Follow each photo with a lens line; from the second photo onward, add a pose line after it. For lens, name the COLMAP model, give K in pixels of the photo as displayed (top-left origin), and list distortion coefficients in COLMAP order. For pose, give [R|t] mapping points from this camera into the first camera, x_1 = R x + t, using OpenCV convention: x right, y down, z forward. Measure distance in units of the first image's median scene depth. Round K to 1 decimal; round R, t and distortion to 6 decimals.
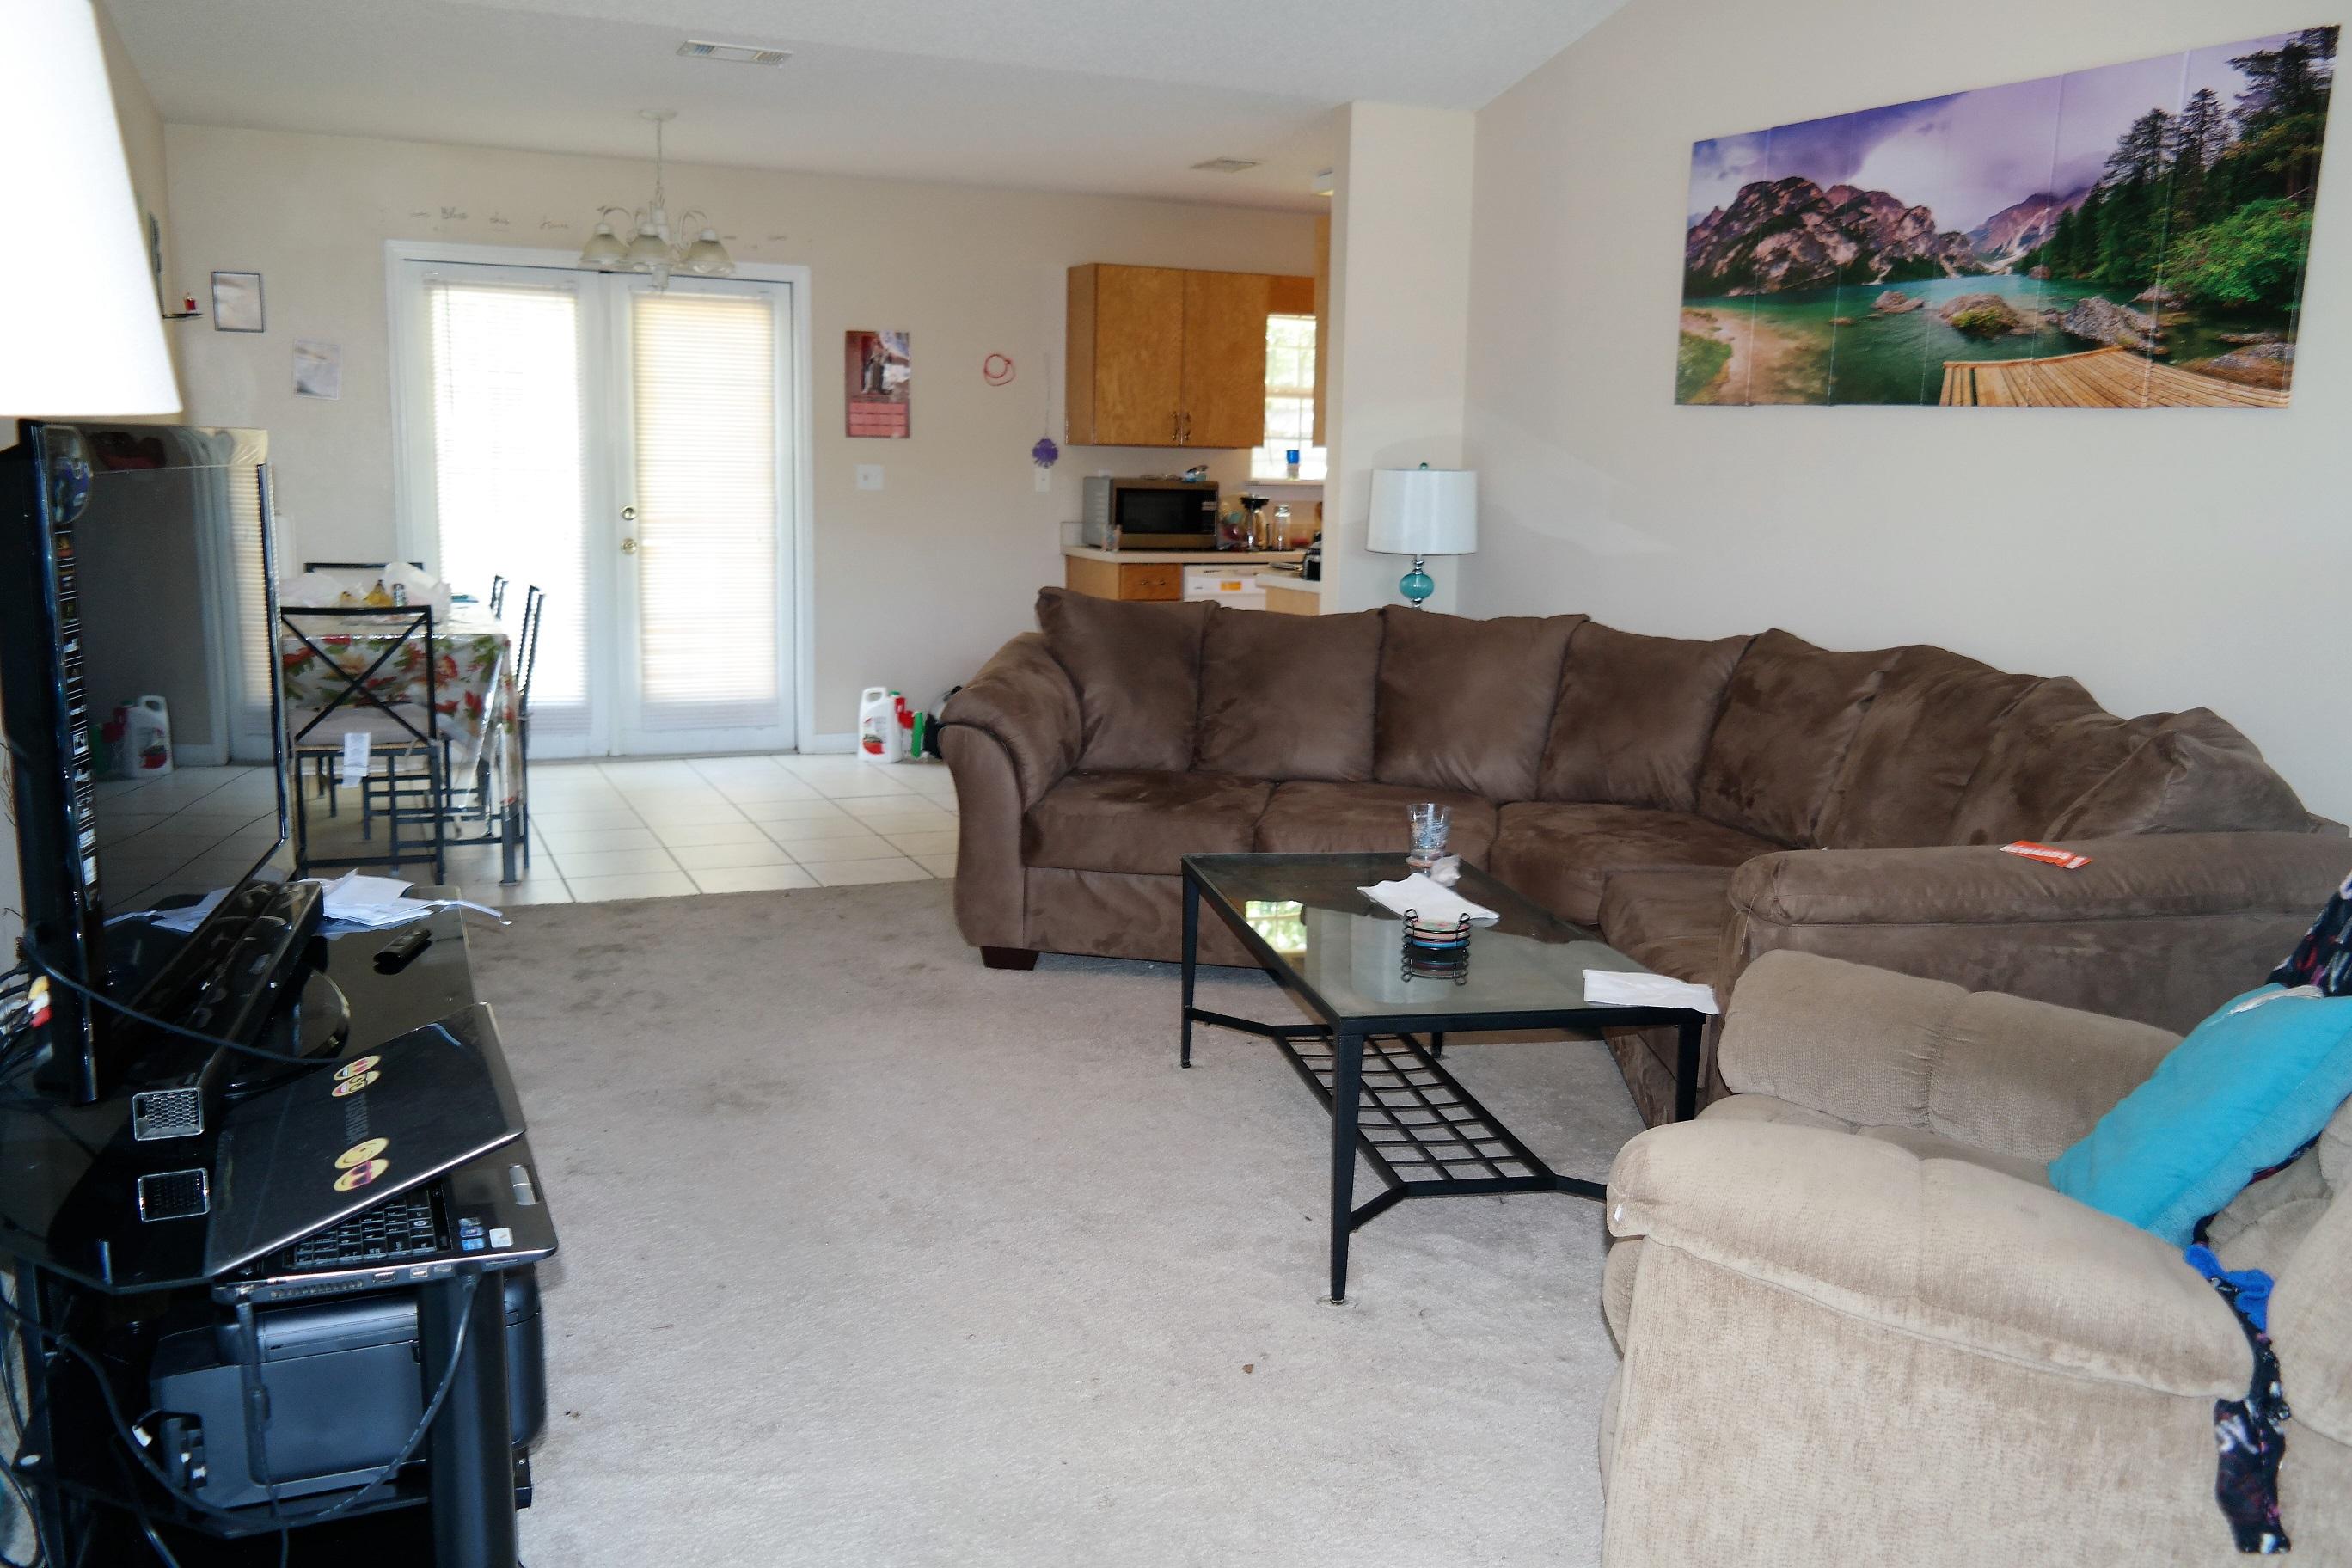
lens RADIAL K [[1879.3, 0, 1177.8], [0, 1879.3, 772.3], [0, 0, 1]] dist [-0.013539, 0.015842]
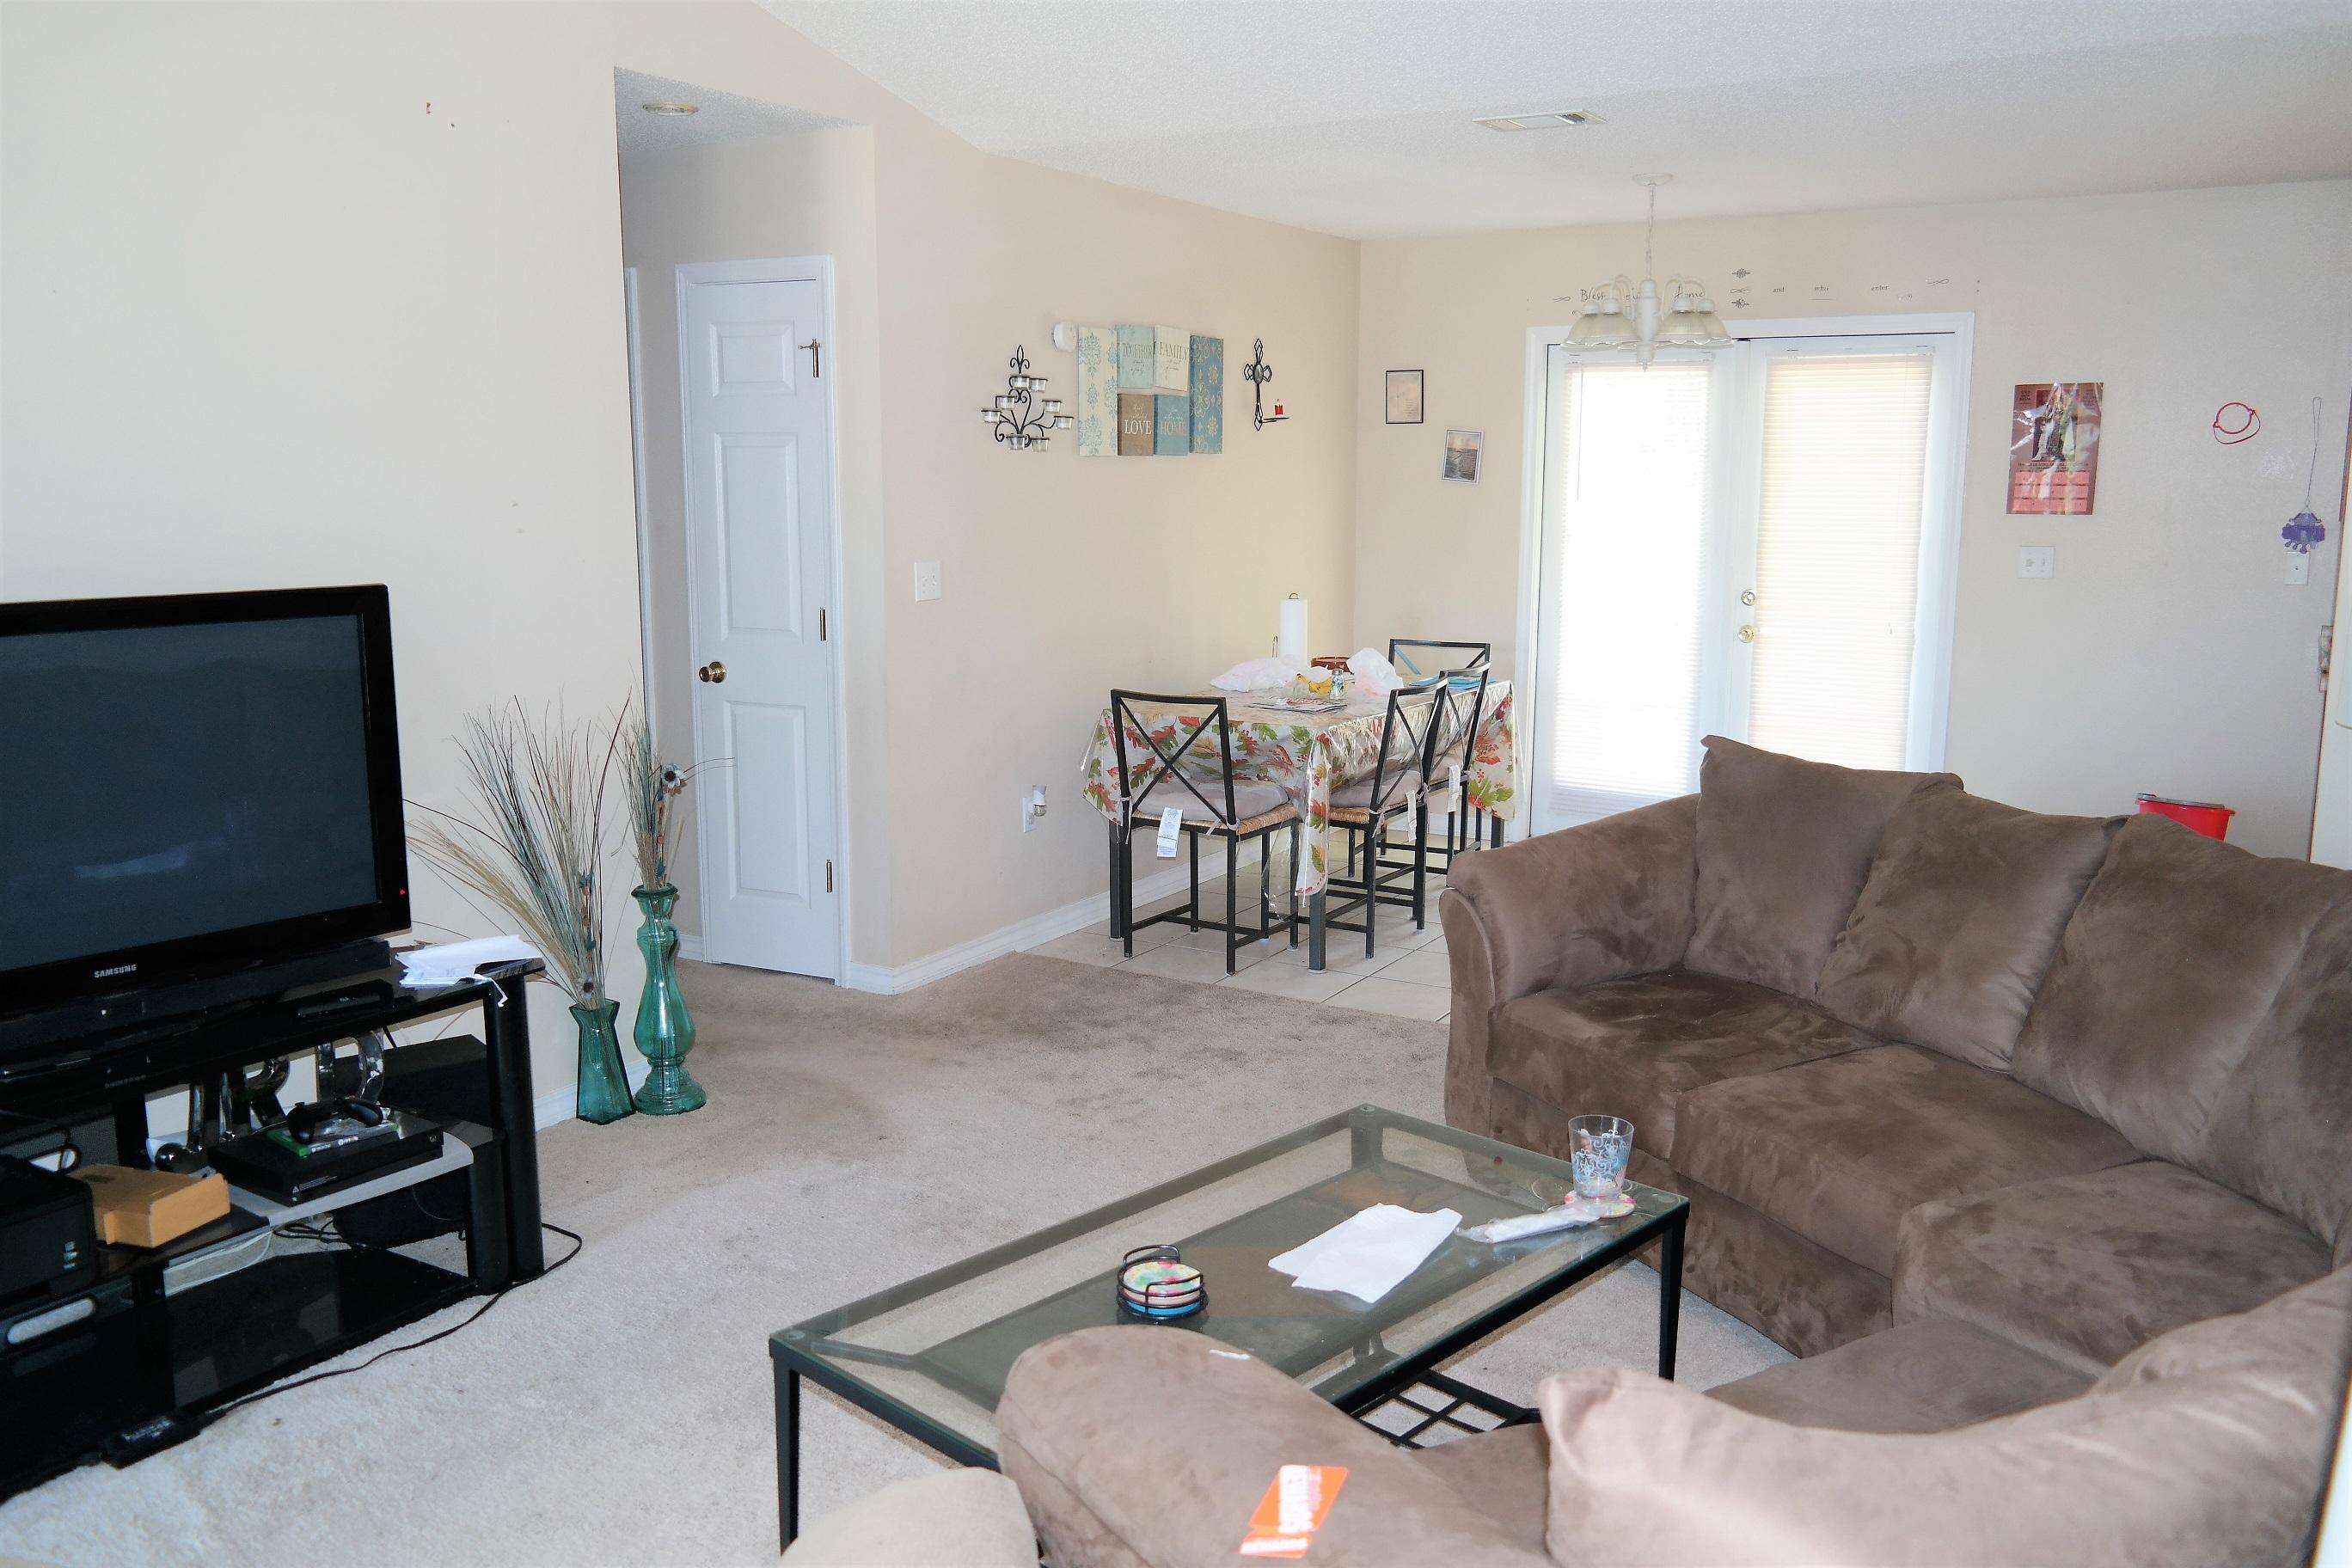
lens RADIAL K [[1879.3, 0, 1187.0], [0, 1879.3, 791.8], [0, 0, 1]] dist [-0.013539, 0.015842]
pose [[0.580964, 0.116866, -0.805495, 0.303923], [-0.121317, 0.991017, 0.056283, -0.063004], [0.804837, 0.065022, 0.589923, 0.243117]]
